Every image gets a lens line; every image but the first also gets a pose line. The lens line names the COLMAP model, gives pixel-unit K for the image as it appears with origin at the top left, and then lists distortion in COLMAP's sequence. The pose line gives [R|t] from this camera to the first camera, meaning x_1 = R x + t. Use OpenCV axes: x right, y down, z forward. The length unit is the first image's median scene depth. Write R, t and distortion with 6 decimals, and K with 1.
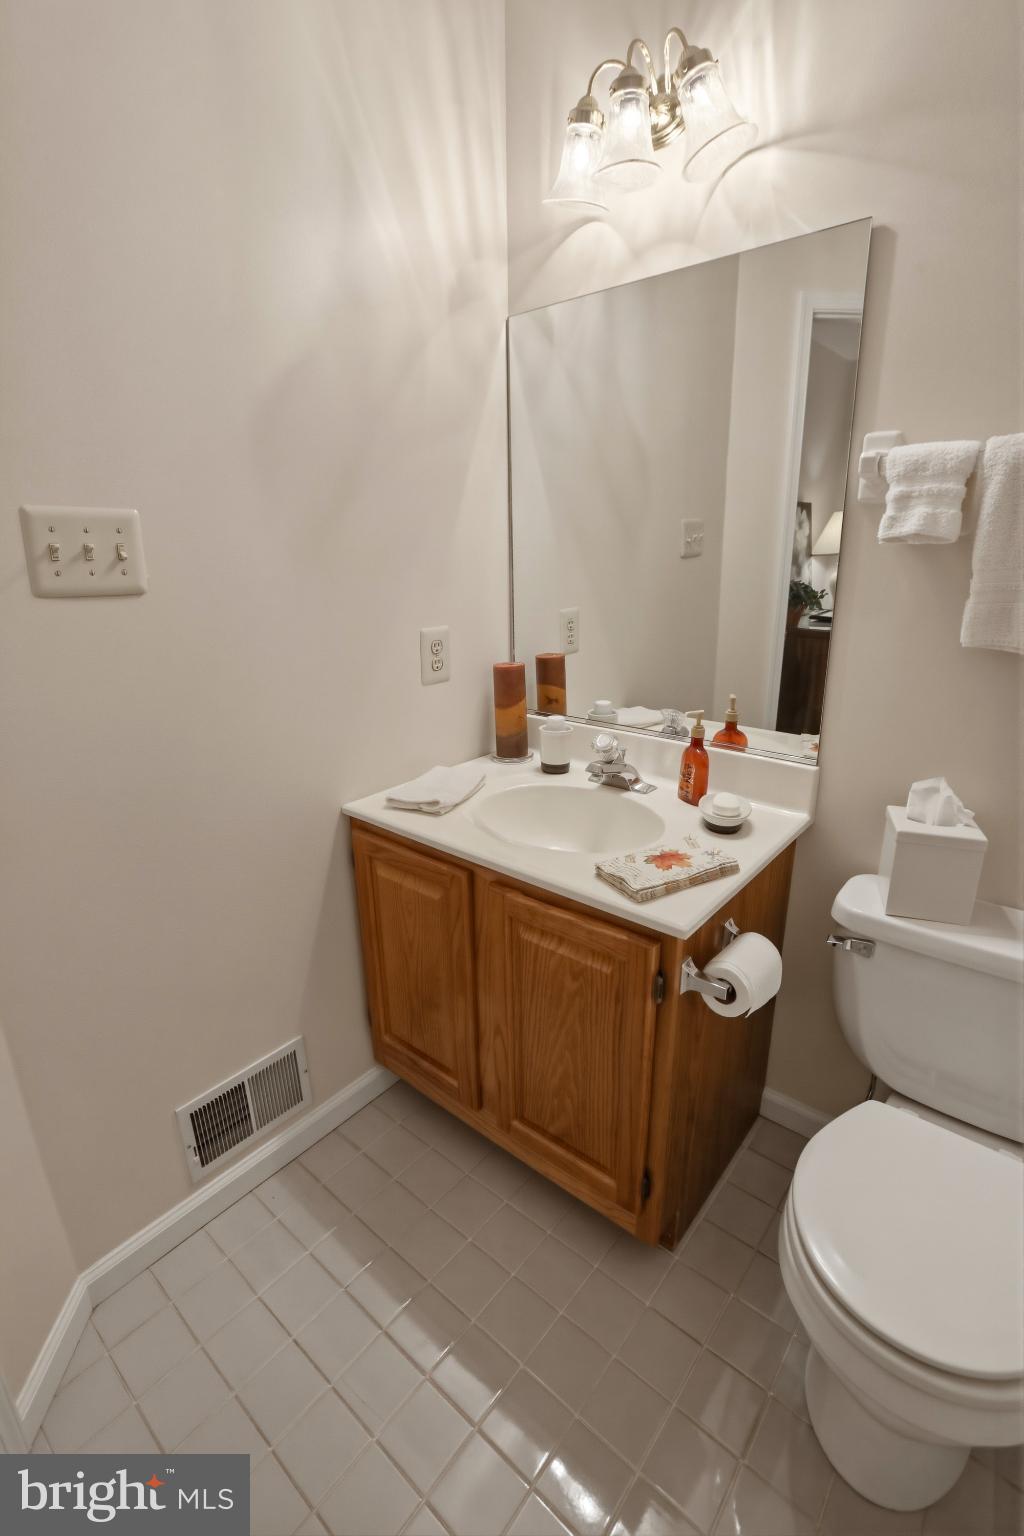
lens RADIAL K [[695.6, 0, 502.2], [0, 695.6, 760.7], [0, 0, 1]] dist [-0.075798, 0.033333]
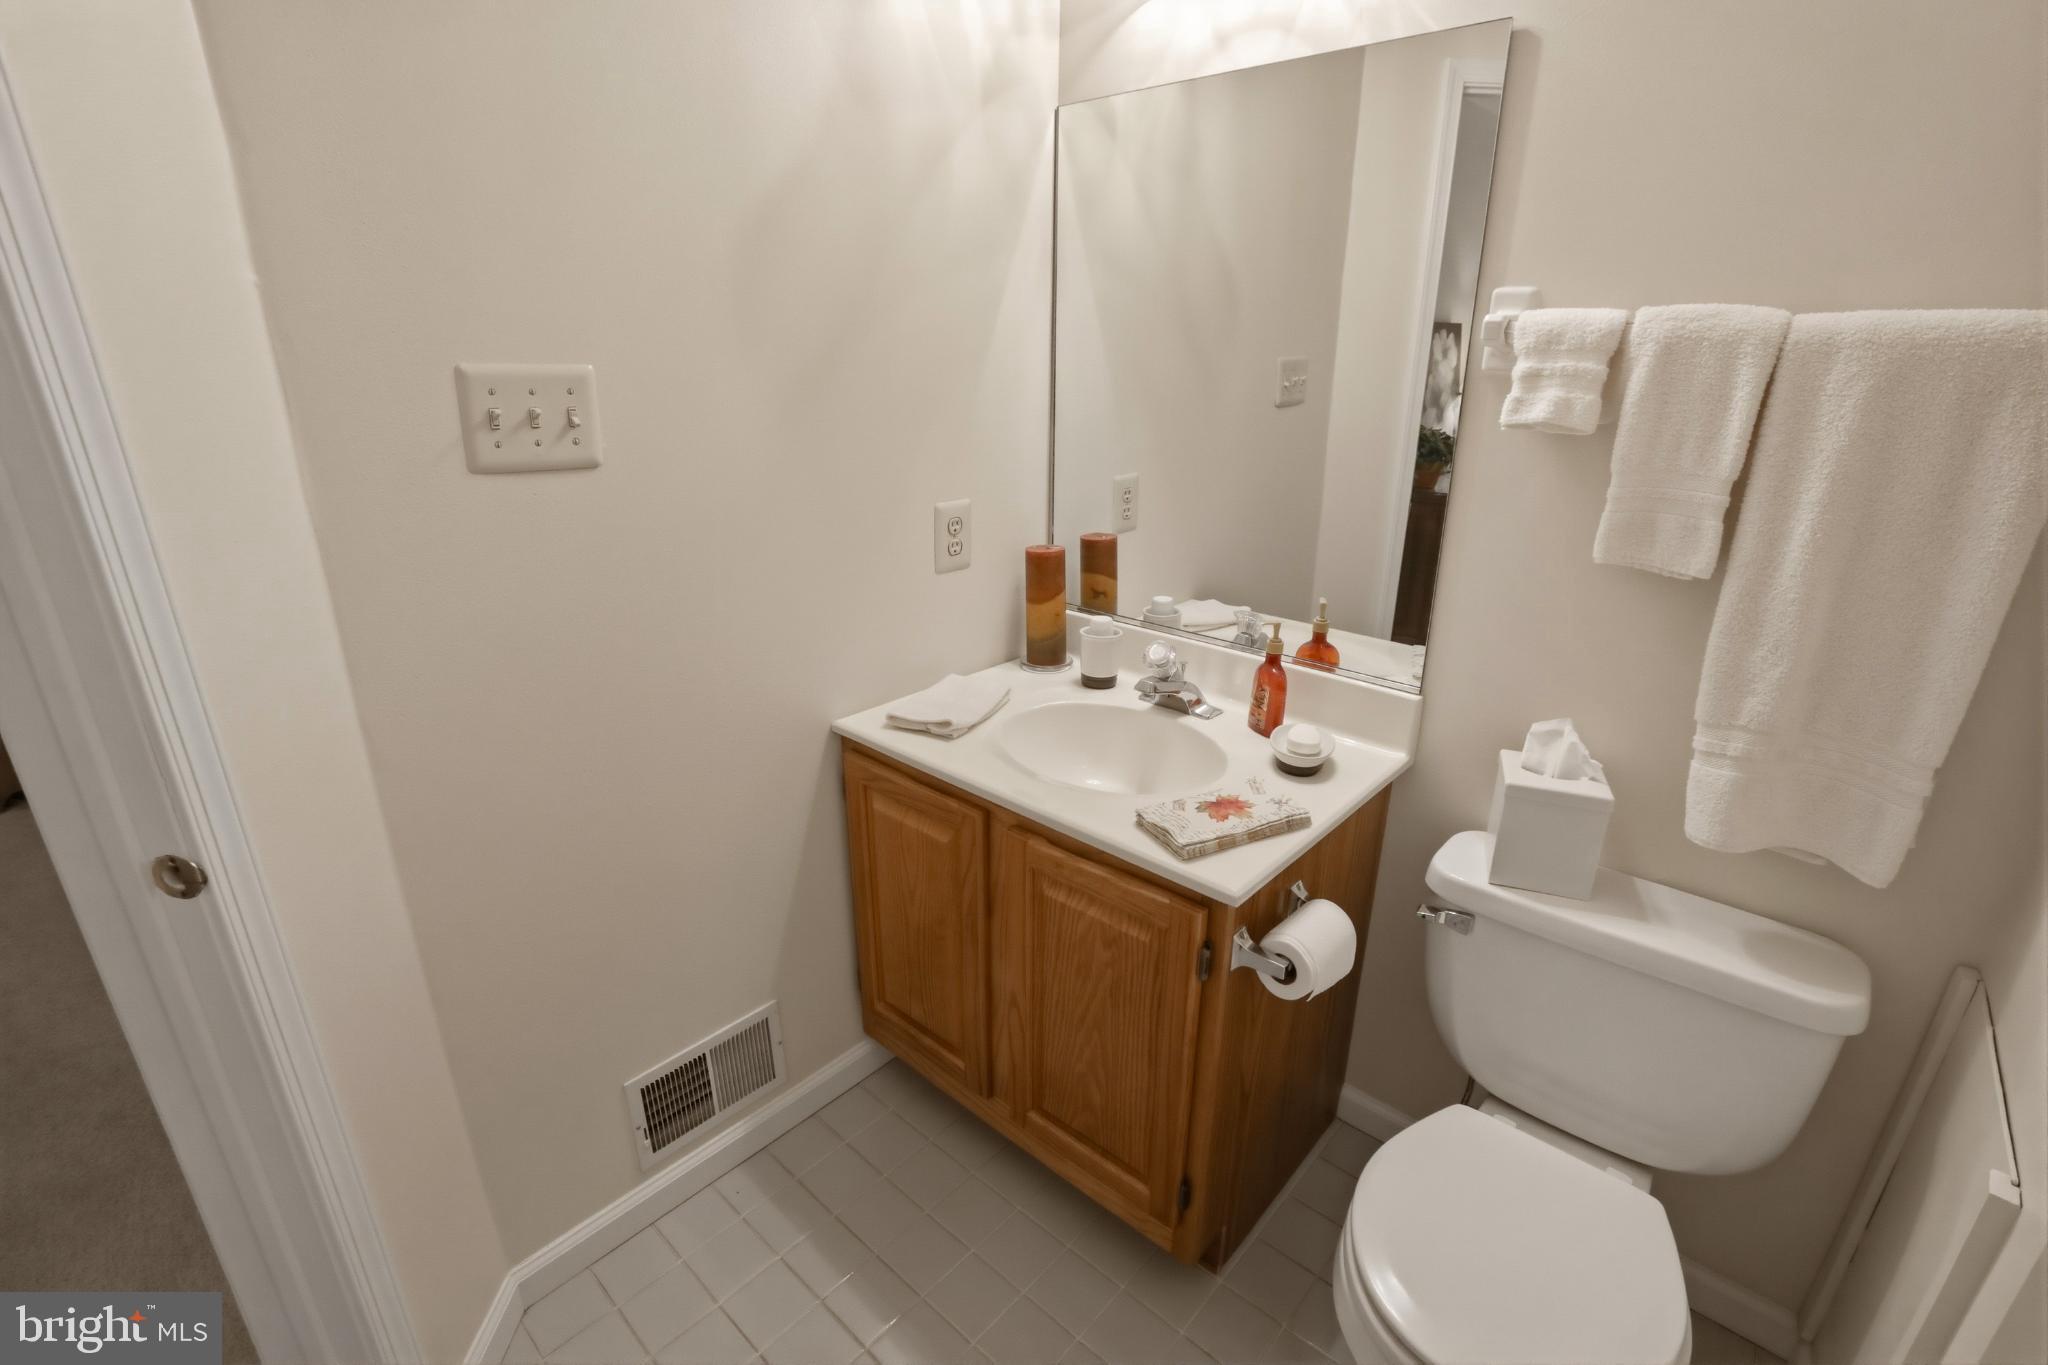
lens RADIAL K [[927.5, 0, 1031.9], [0, 927.5, 675.7], [0, 0, 1]] dist [-0.075798, 0.033333]
pose [[0.999380, 0.032625, -0.013234, 0.018030], [-0.032098, 0.998754, 0.038211, -0.045749], [0.014464, -0.037762, 0.999182, -0.091150]]
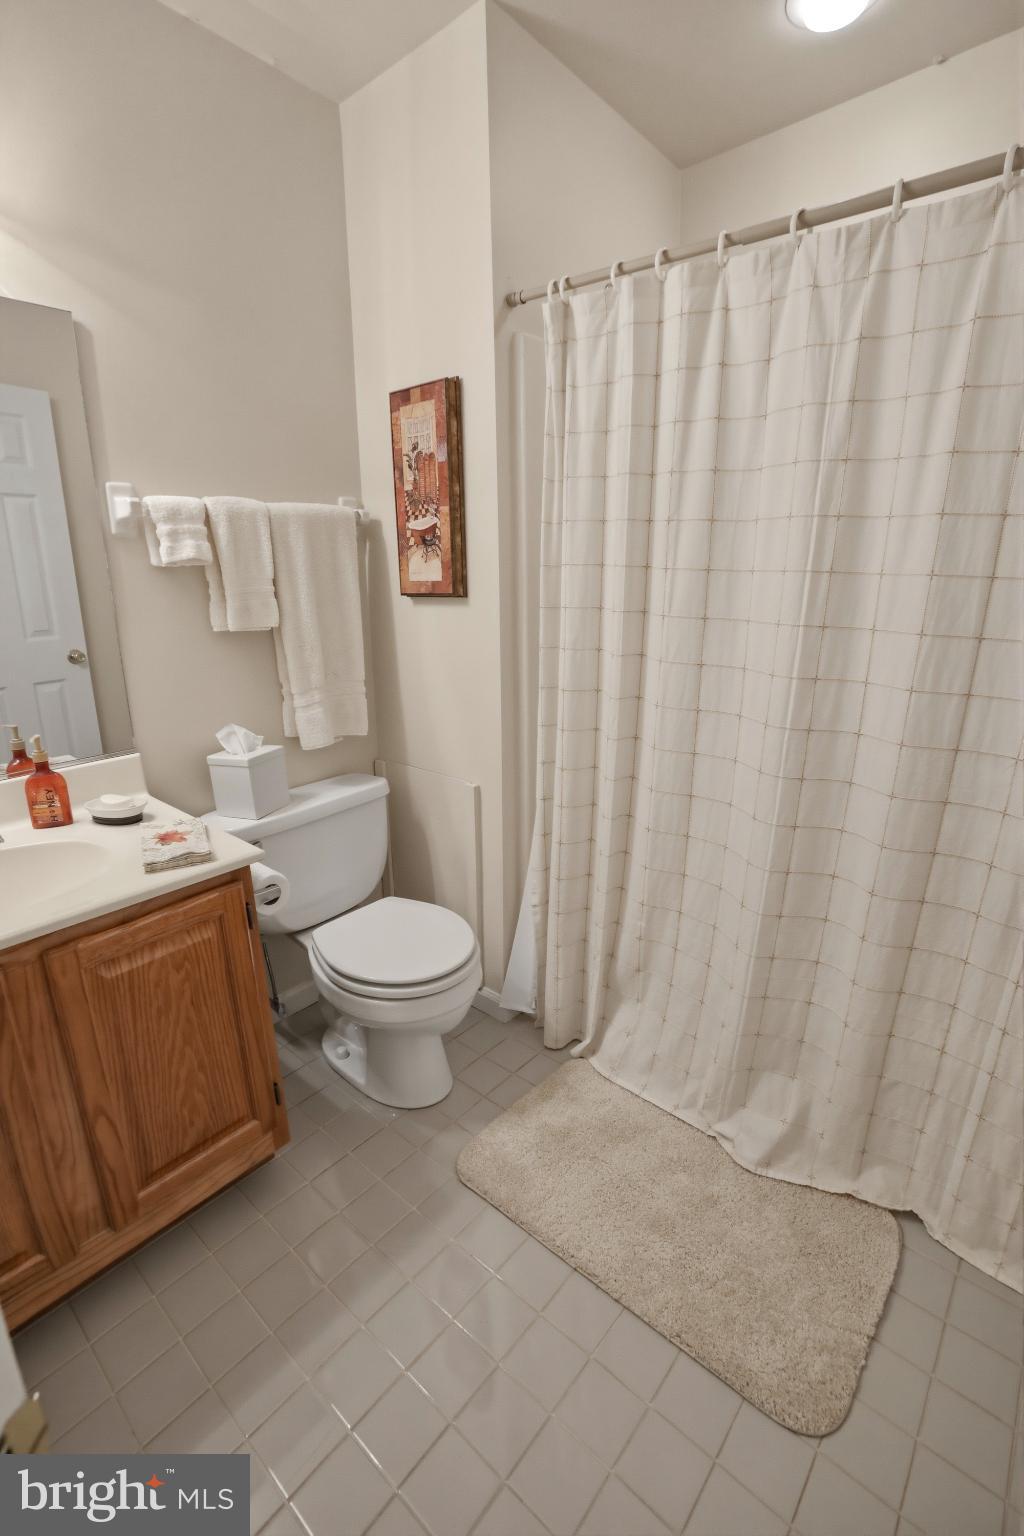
lens RADIAL K [[695.6, 0, 502.2], [0, 695.6, 760.7], [0, 0, 1]] dist [-0.075798, 0.033333]
pose [[0.030013, -0.254735, 0.966545, -0.752867], [0.319203, 0.918790, 0.232237, -0.057927], [-0.947211, 0.301554, 0.108888, 0.297616]]
